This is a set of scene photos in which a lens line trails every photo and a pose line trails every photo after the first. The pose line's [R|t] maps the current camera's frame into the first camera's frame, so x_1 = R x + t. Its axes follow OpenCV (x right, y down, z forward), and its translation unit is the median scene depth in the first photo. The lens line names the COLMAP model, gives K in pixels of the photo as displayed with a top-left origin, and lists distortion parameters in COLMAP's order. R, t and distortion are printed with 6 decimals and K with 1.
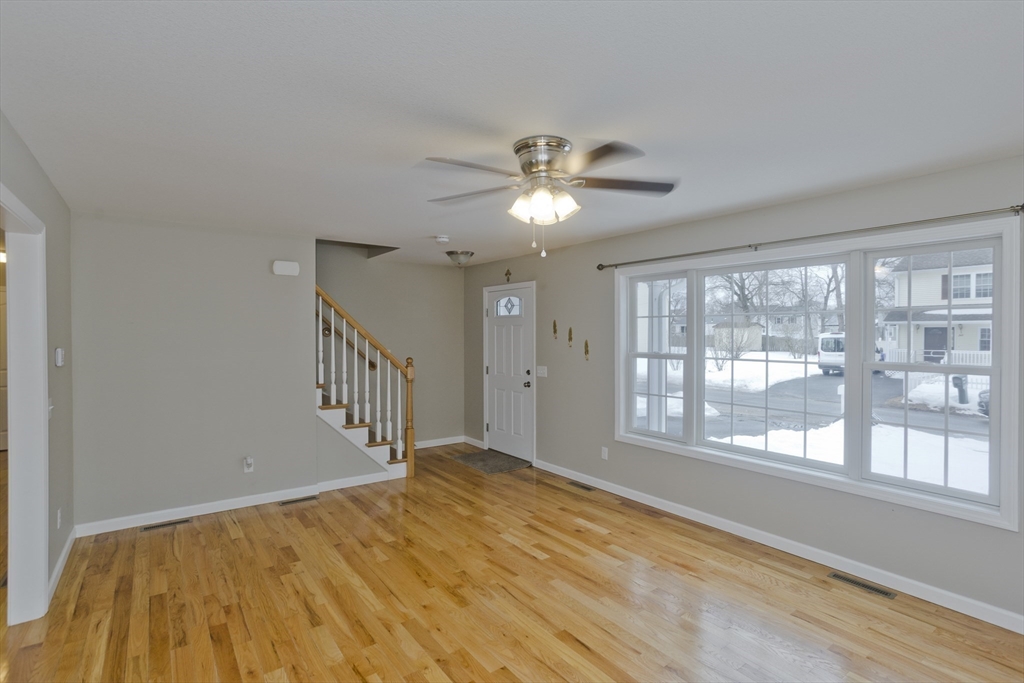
lens RADIAL K [[499.5, 0, 515.4], [0, 499.5, 334.8], [0, 0, 1]] dist [-0.052612, 0.032400]
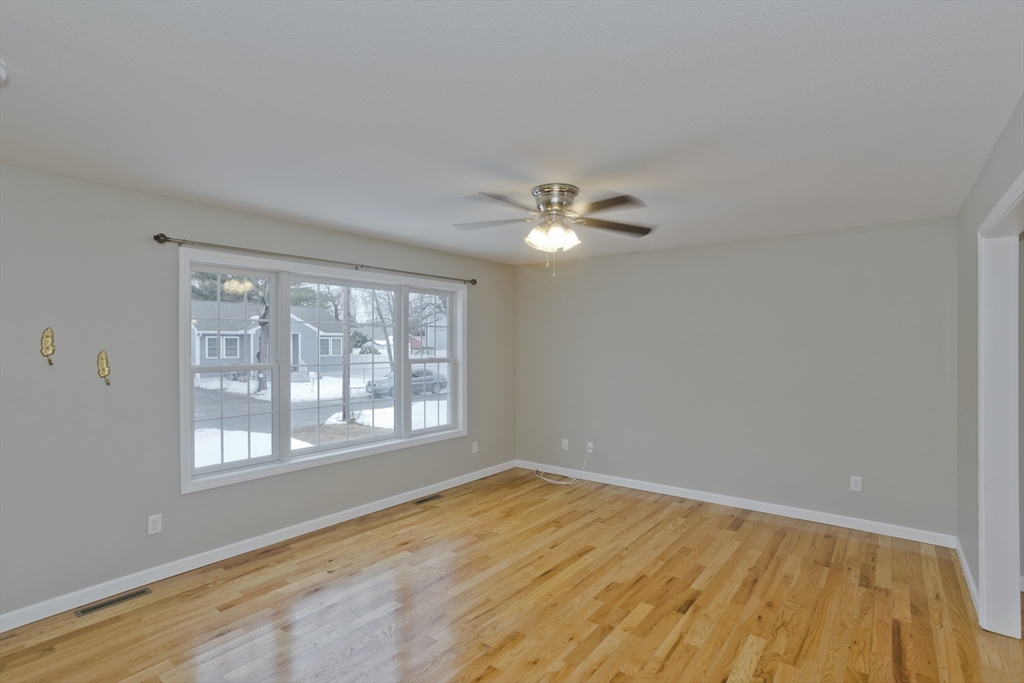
lens RADIAL K [[499.5, 0, 515.4], [0, 499.5, 334.8], [0, 0, 1]] dist [-0.052612, 0.032400]
pose [[-0.273990, 0.016618, 0.961589, -0.790676], [0.005681, 0.999861, -0.015661, 0.005773], [-0.961716, 0.001172, -0.274047, 1.007166]]
